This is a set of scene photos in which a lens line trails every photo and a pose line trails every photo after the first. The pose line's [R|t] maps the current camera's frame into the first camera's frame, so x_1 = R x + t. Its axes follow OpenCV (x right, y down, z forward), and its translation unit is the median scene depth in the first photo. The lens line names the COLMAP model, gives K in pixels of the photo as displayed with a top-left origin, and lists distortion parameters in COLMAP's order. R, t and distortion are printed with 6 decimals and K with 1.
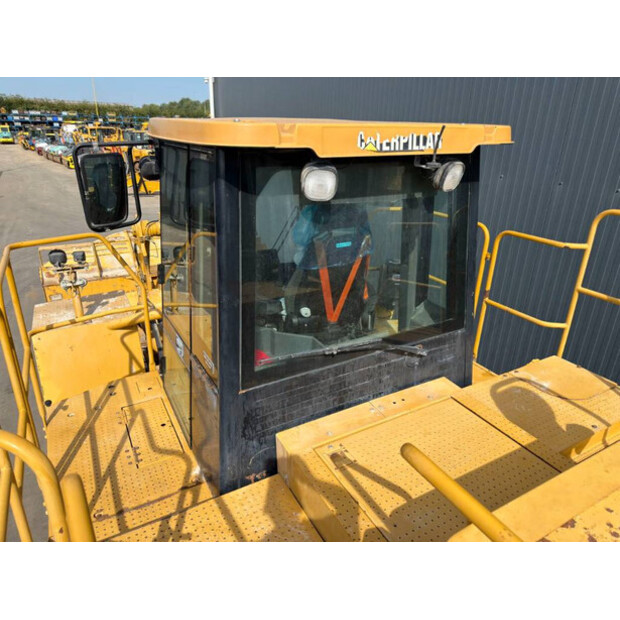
lens RADIAL K [[442.9, 0, 306.8], [0, 442.9, 310.0], [0, 0, 1]] dist [0.028288, -0.032041]
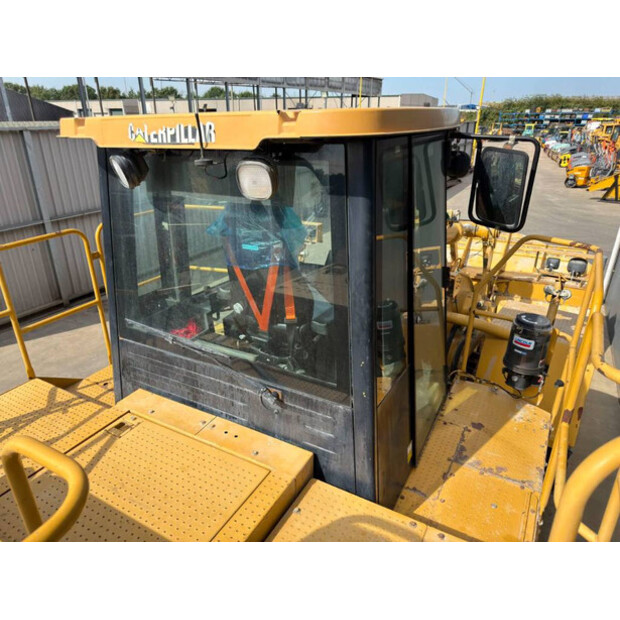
lens RADIAL K [[442.9, 0, 307.3], [0, 442.9, 307.5], [0, 0, 1]] dist [0.028288, -0.032041]
pose [[0.512020, 0.307565, -0.802022, 0.927310], [-0.308418, 0.937263, 0.162531, -0.219065], [0.801694, 0.164138, 0.574756, 0.596164]]
